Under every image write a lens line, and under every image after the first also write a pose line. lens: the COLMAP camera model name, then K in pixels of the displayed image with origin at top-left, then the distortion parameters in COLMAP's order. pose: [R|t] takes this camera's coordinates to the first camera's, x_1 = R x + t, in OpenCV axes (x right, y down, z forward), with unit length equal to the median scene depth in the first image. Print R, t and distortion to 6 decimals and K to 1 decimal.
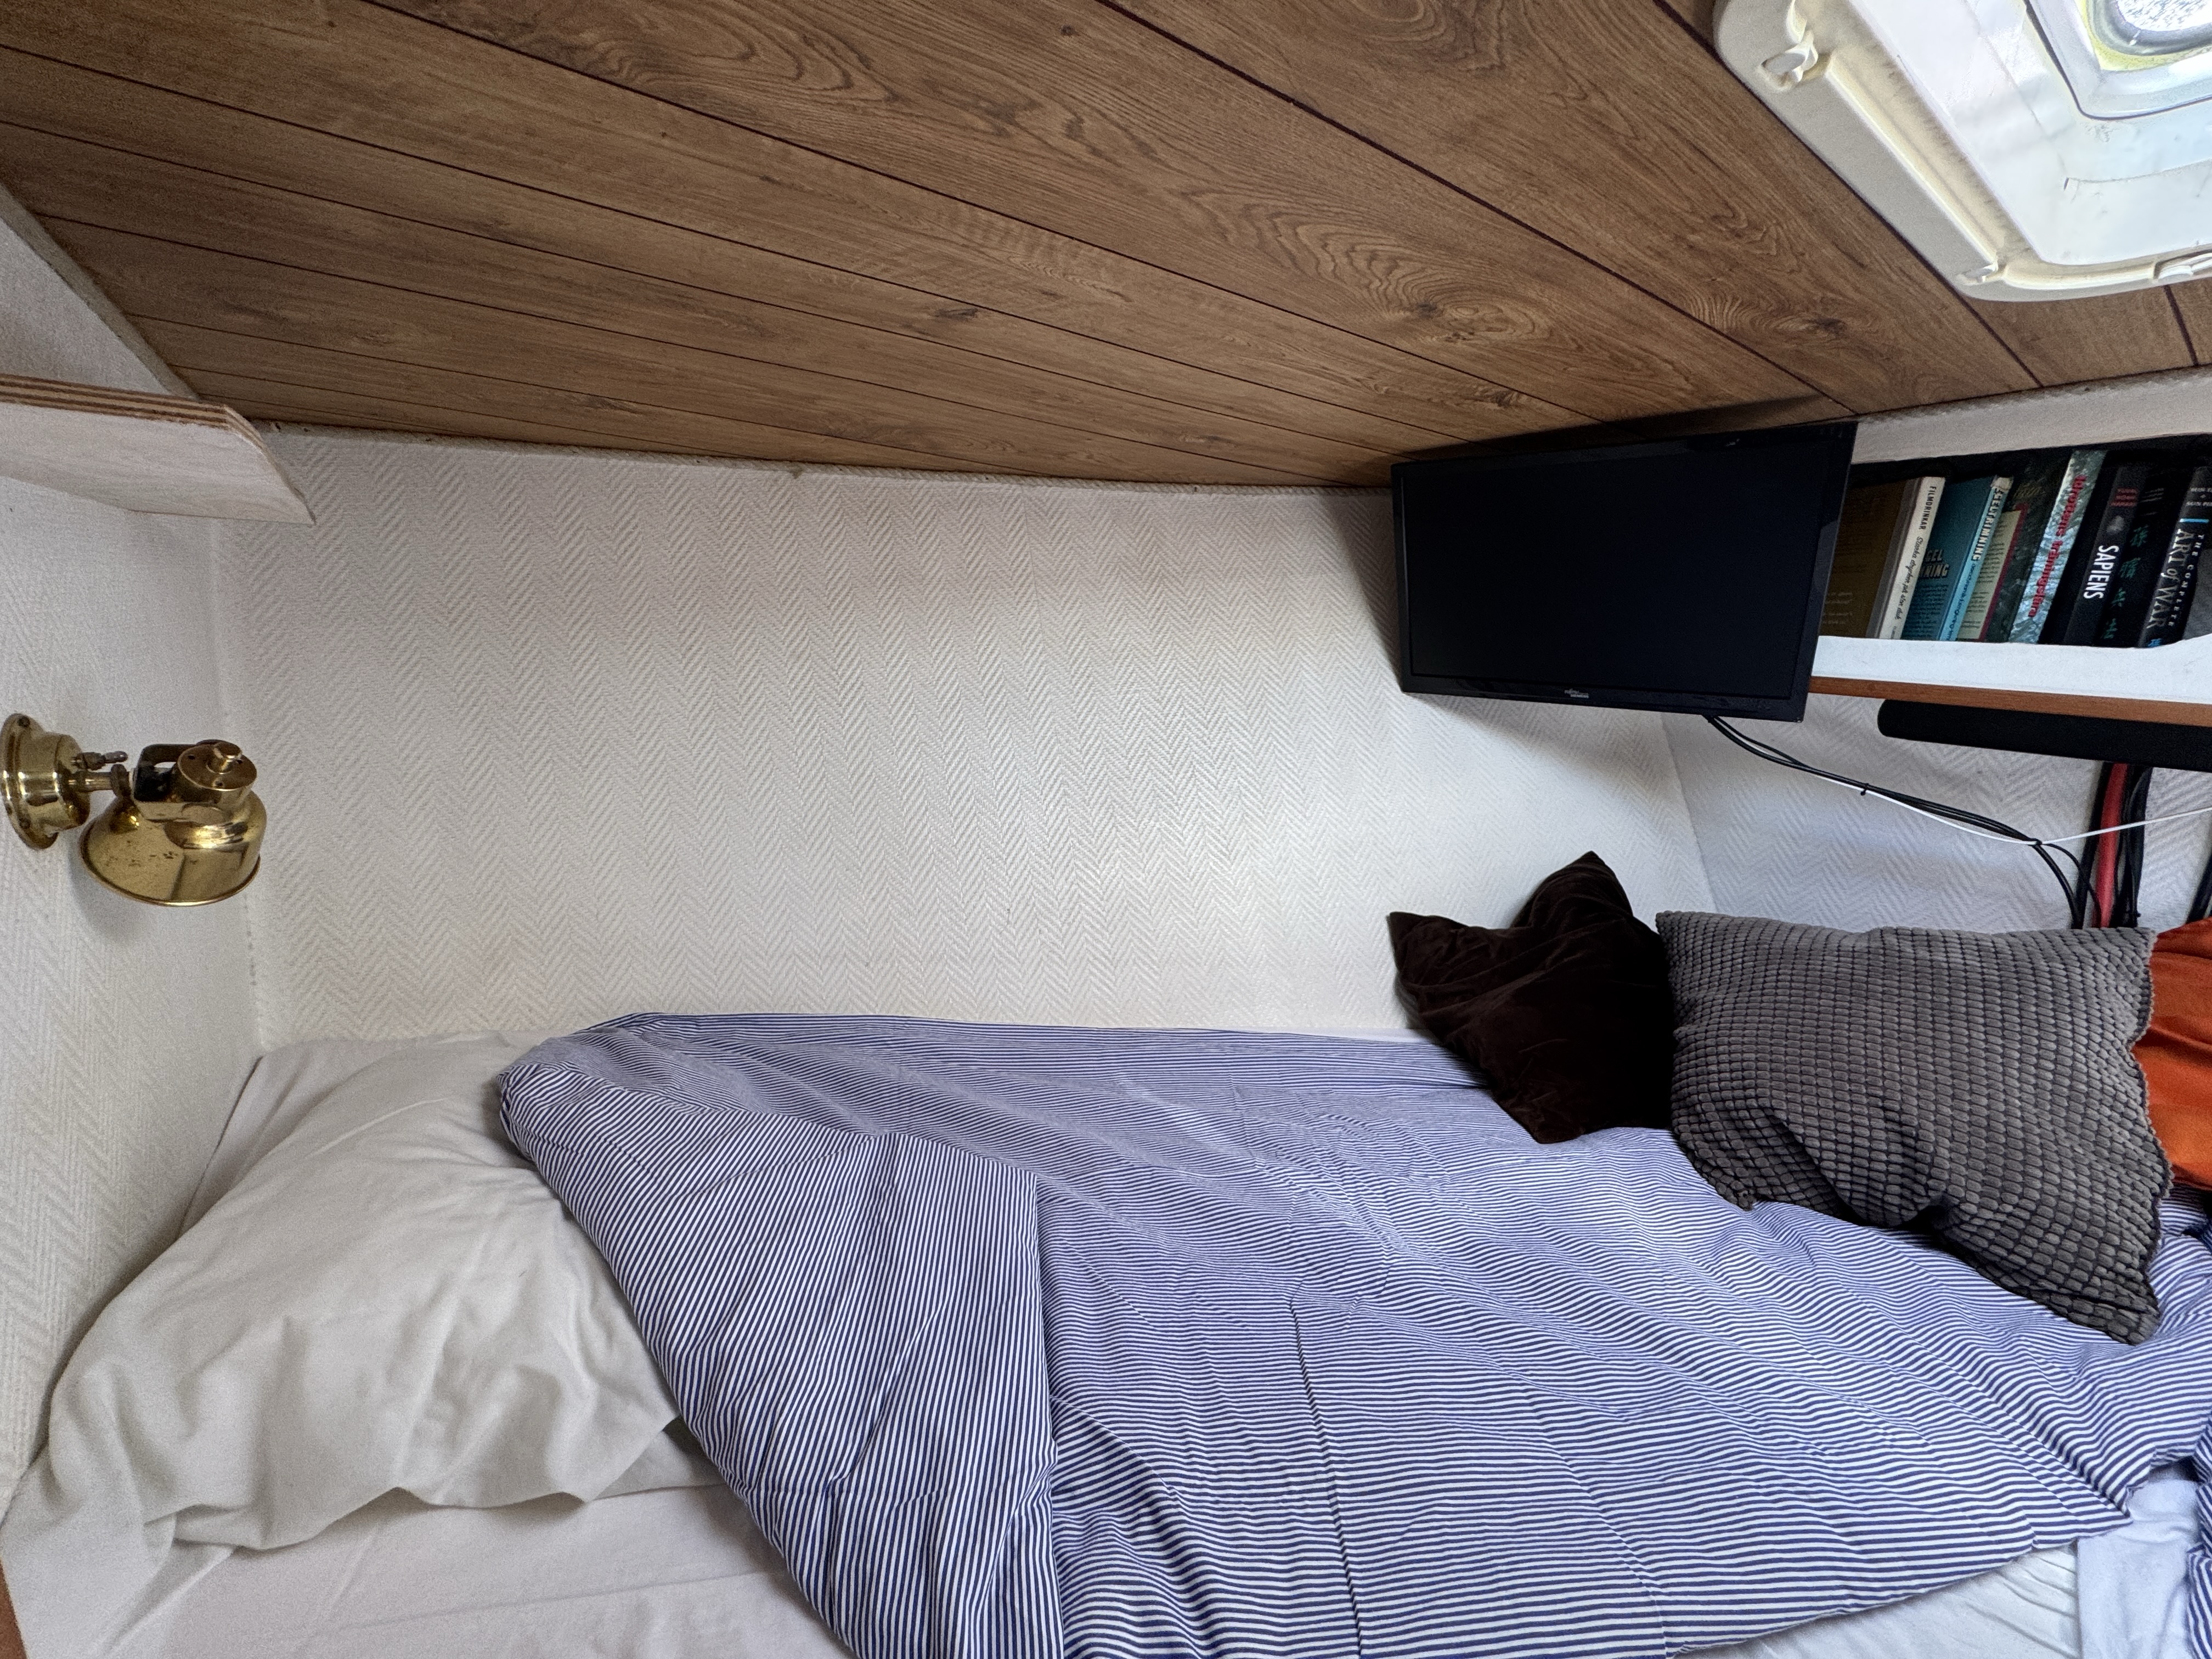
lens RADIAL K [[884.4, 0, 1102.6], [0, 884.4, 822.1], [0, 0, 1]] dist [-0.002369, 0.000478]
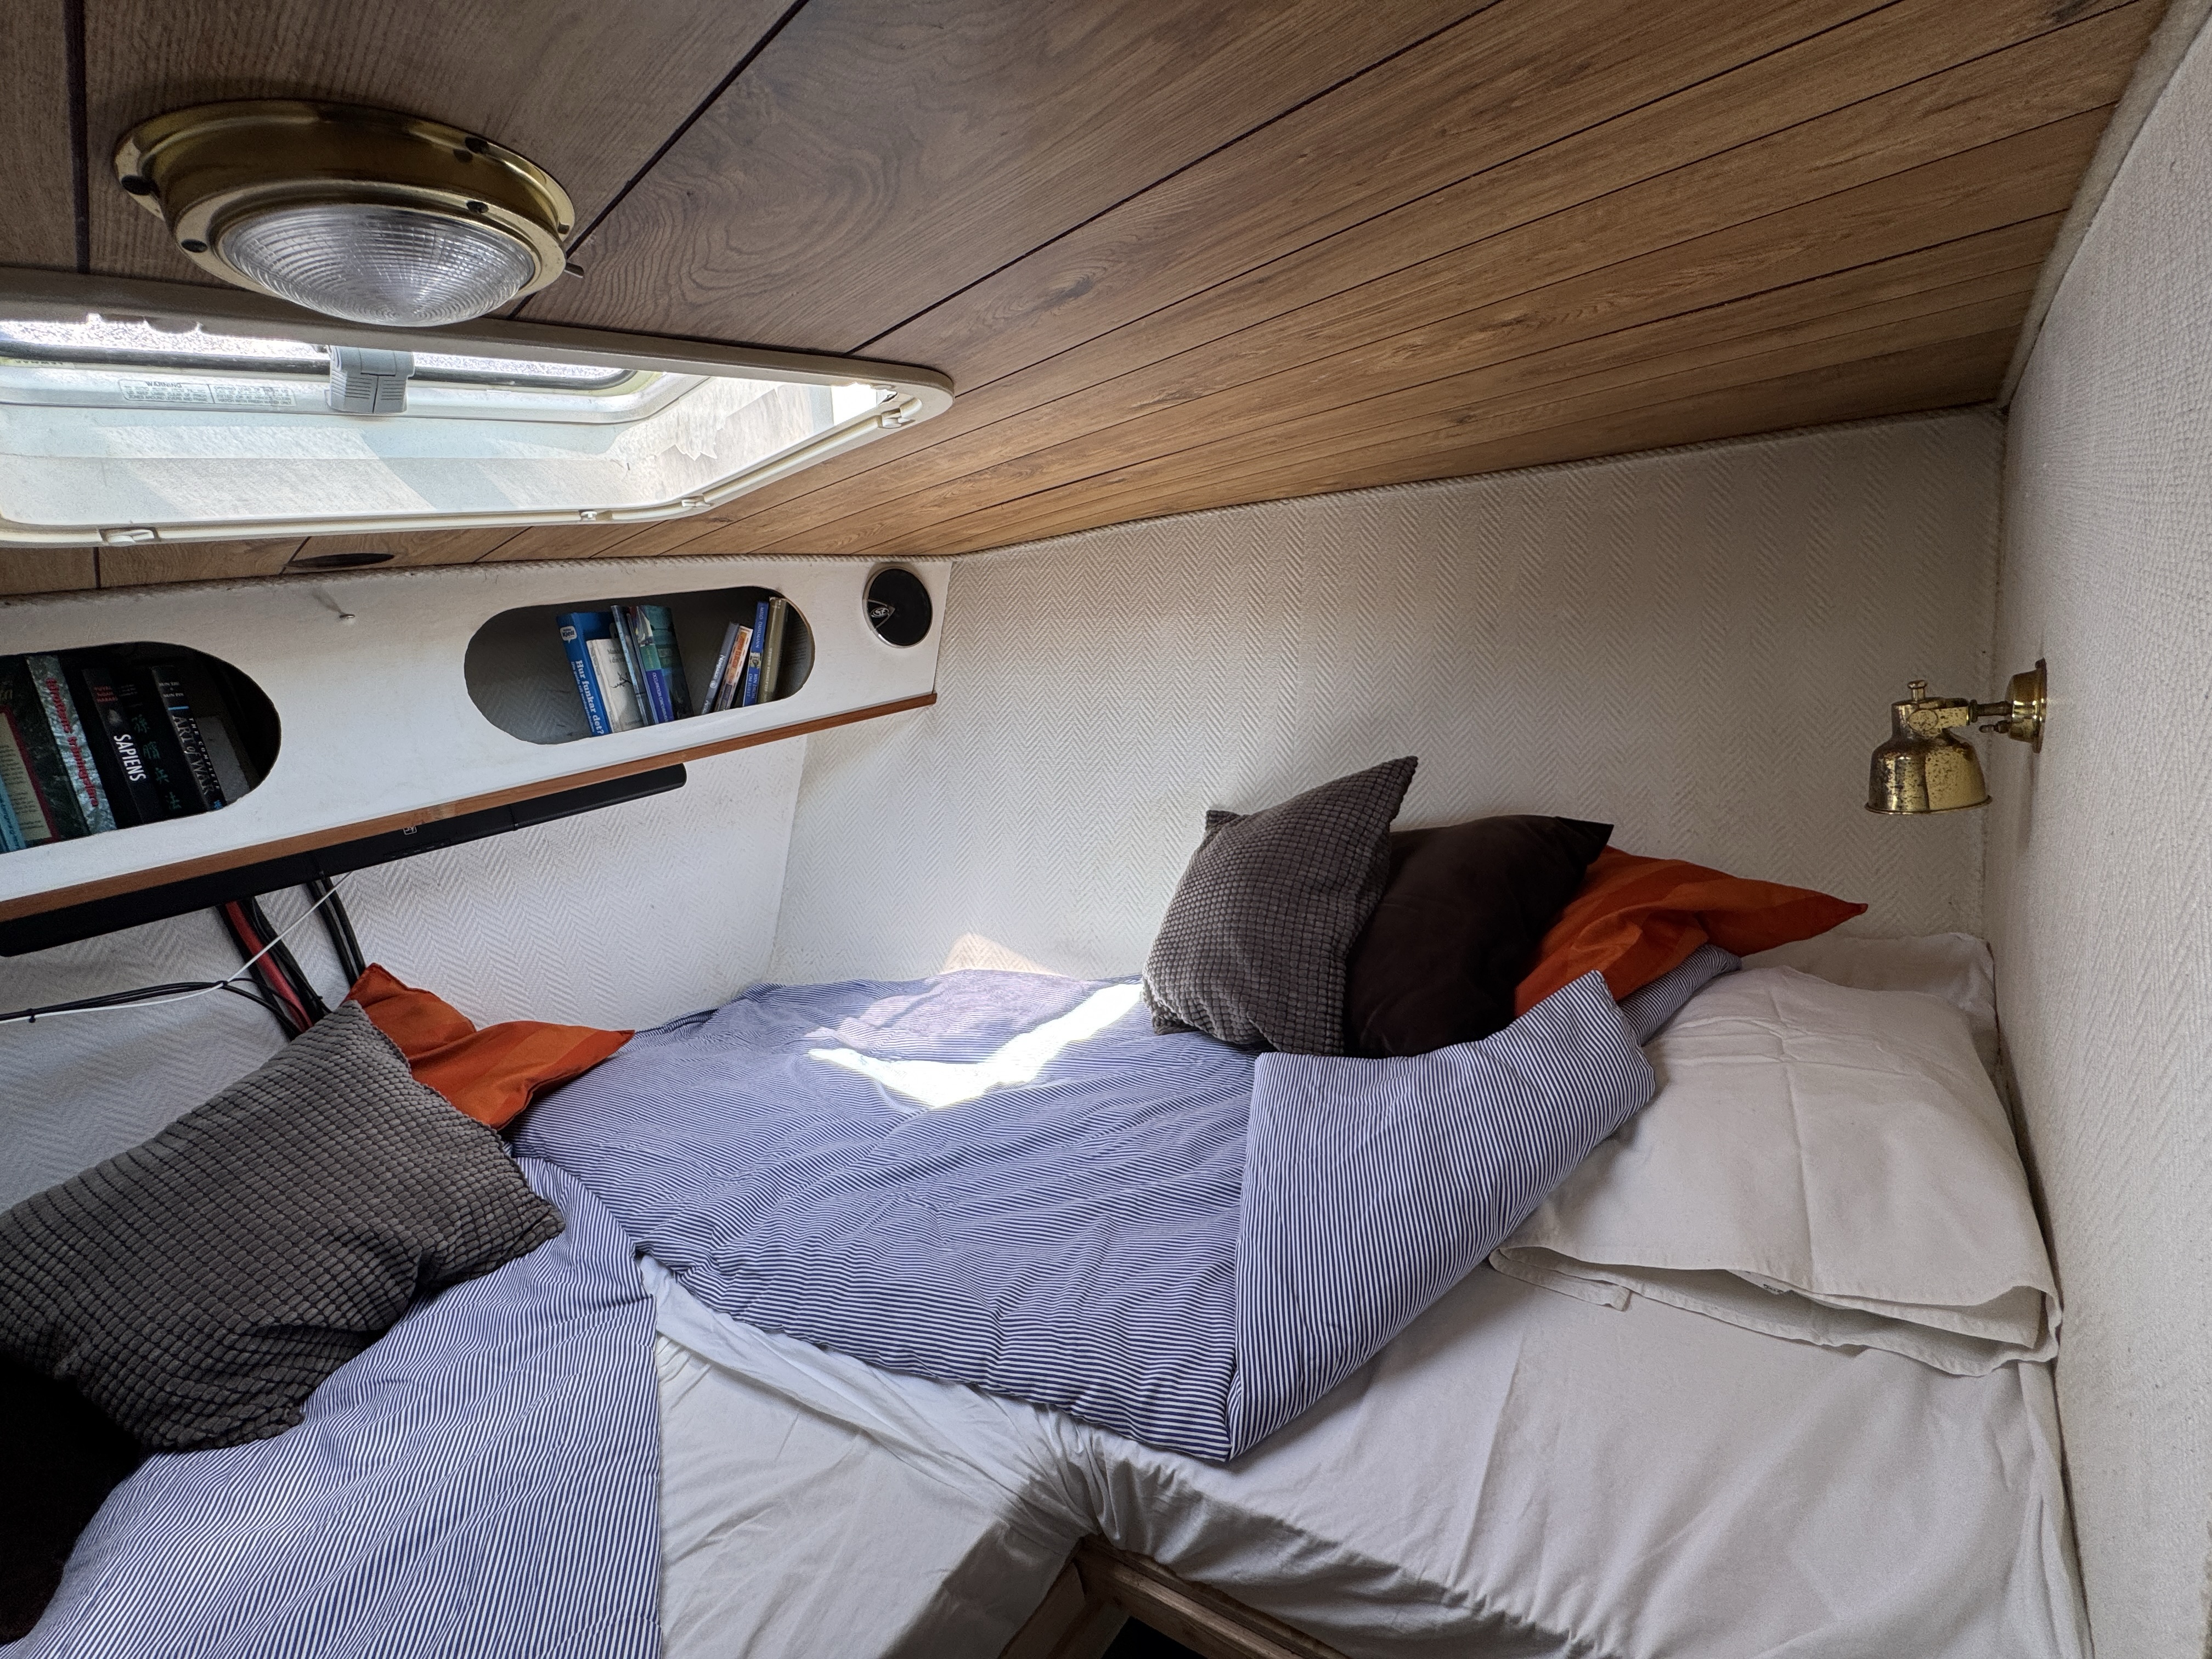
lens RADIAL K [[884.8, 0, 1106.0], [0, 884.8, 820.0], [0, 0, 1]] dist [-0.001796, 0.000126]
pose [[-0.235011, -0.239078, 0.942131, -0.226458], [0.363230, 0.877454, 0.313271, -0.118536], [-0.901573, 0.415833, -0.119371, 0.059207]]
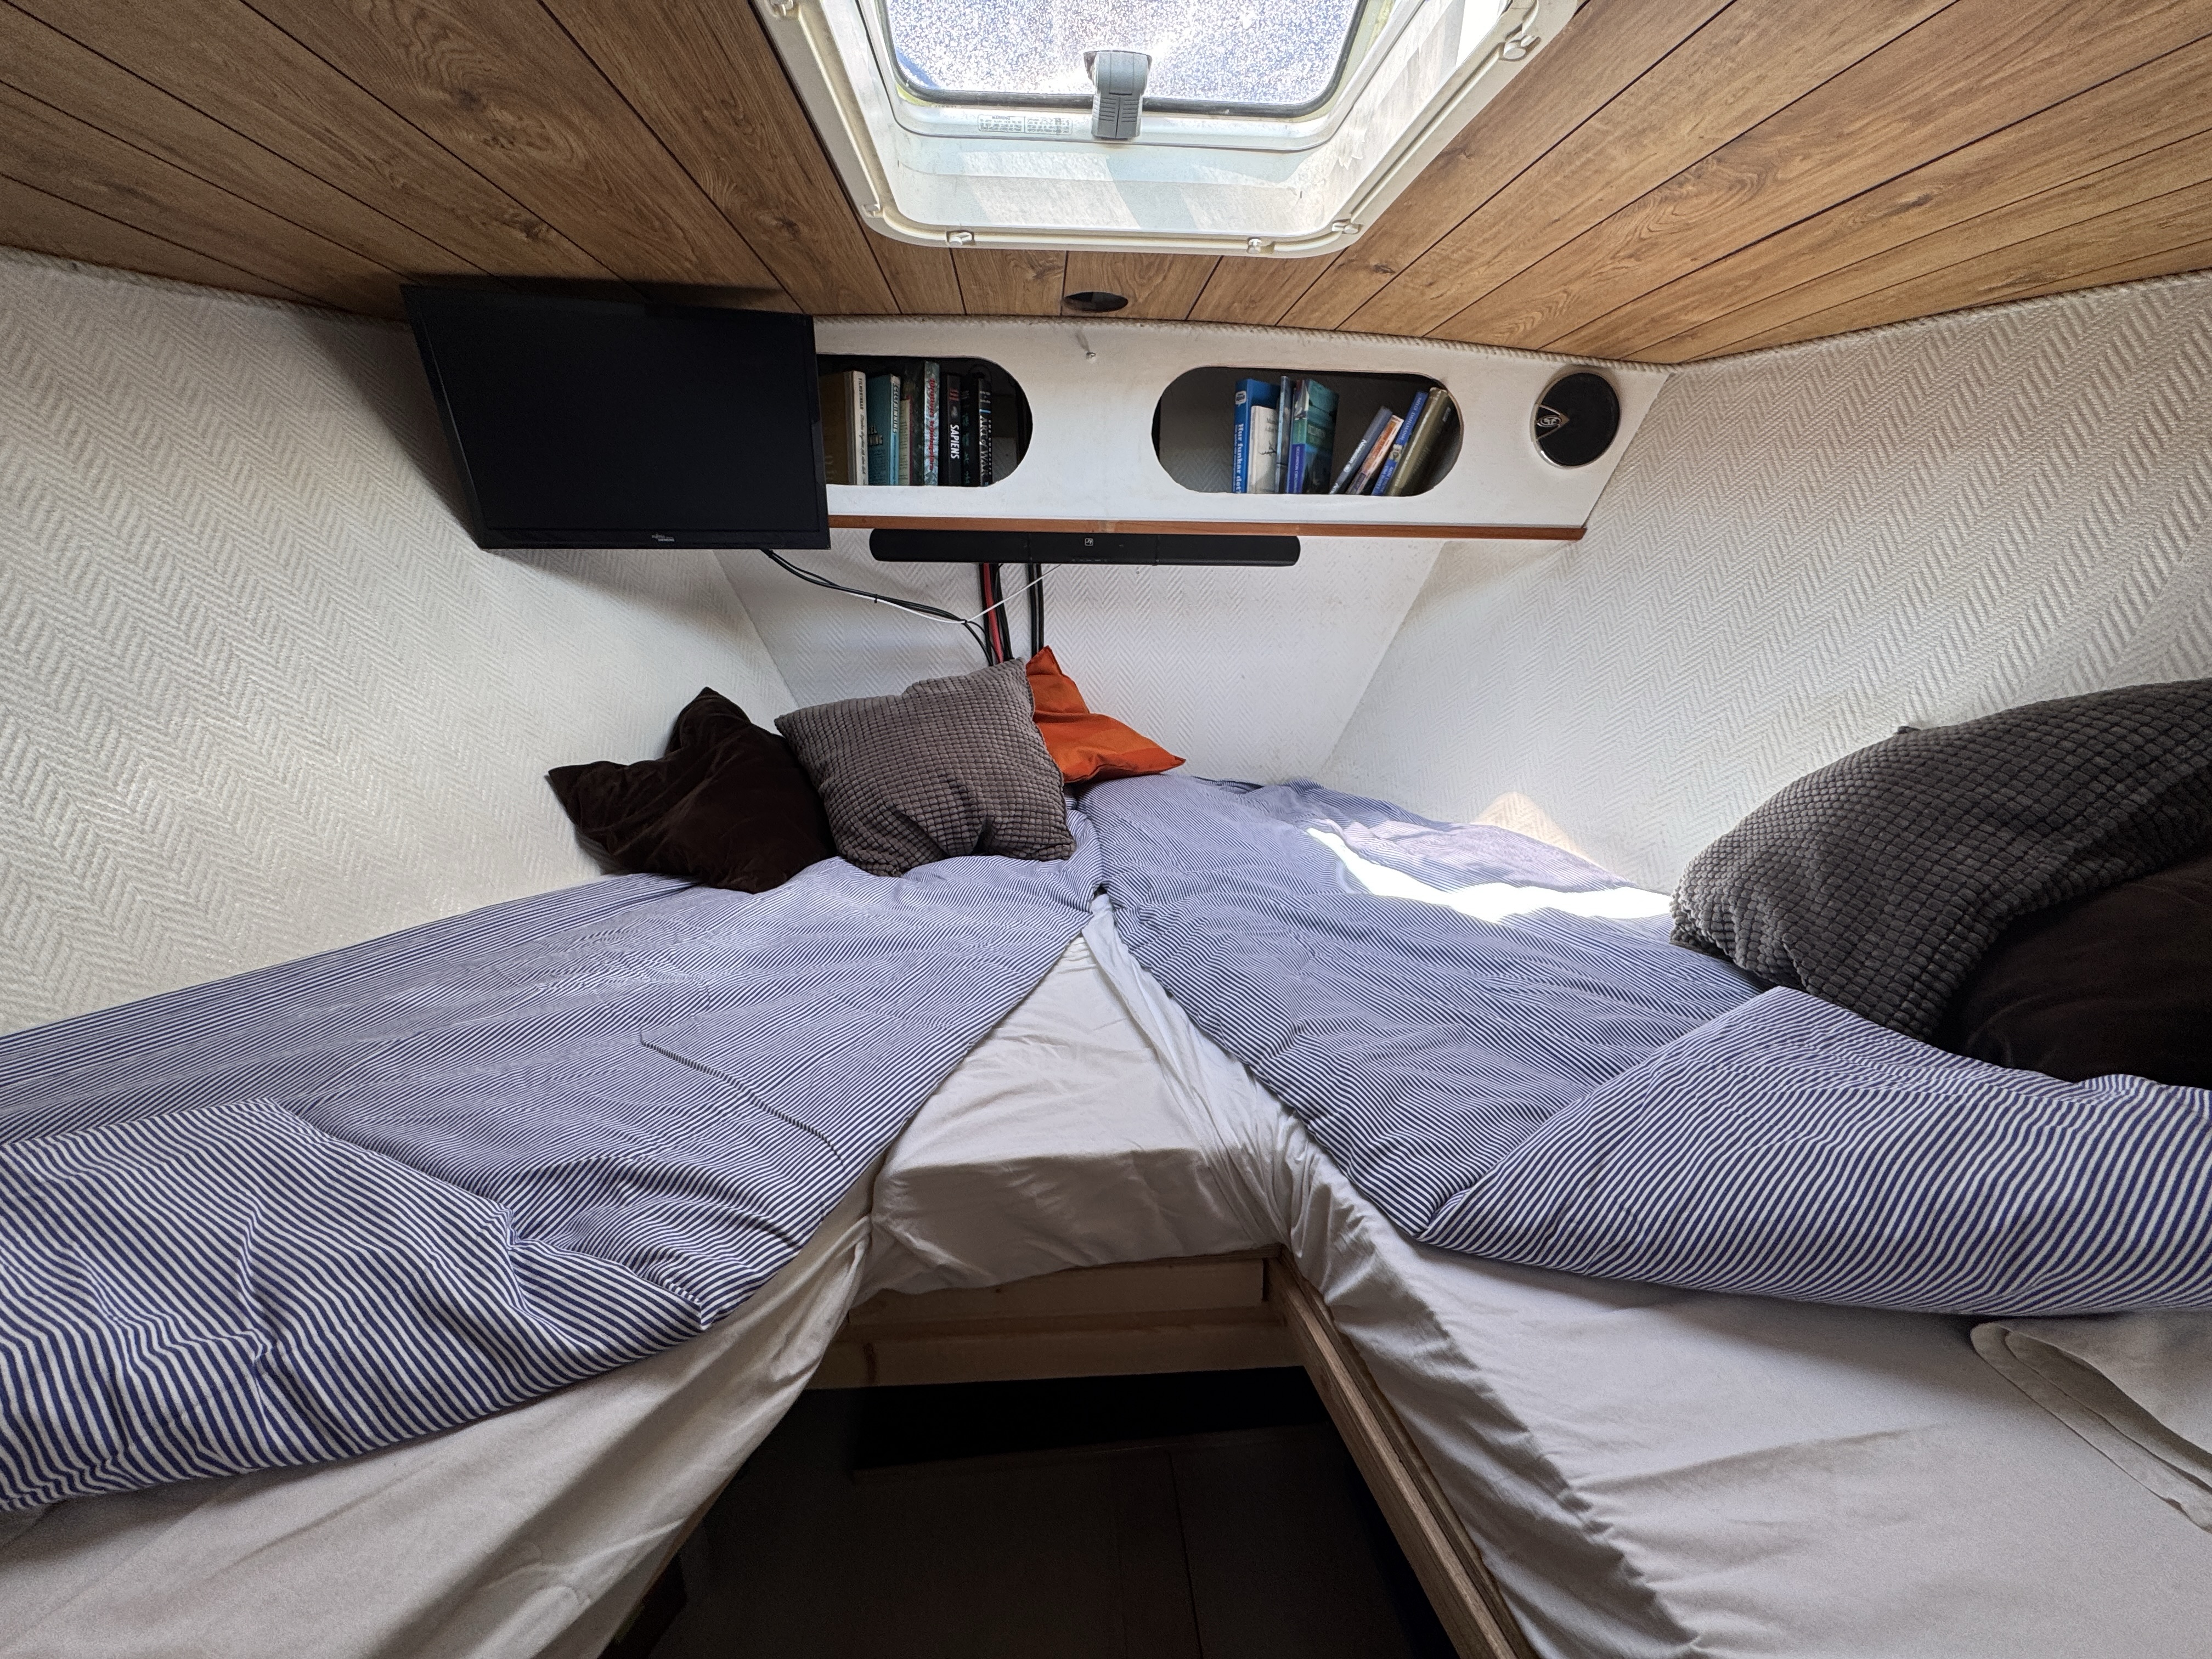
lens RADIAL K [[884.8, 0, 1106.0], [0, 884.8, 820.0], [0, 0, 1]] dist [-0.001796, 0.000126]
pose [[0.520278, -0.265576, 0.811653, -0.247944], [0.209759, 0.961042, 0.179999, 0.158719], [-0.827836, 0.076602, 0.555716, -0.093961]]
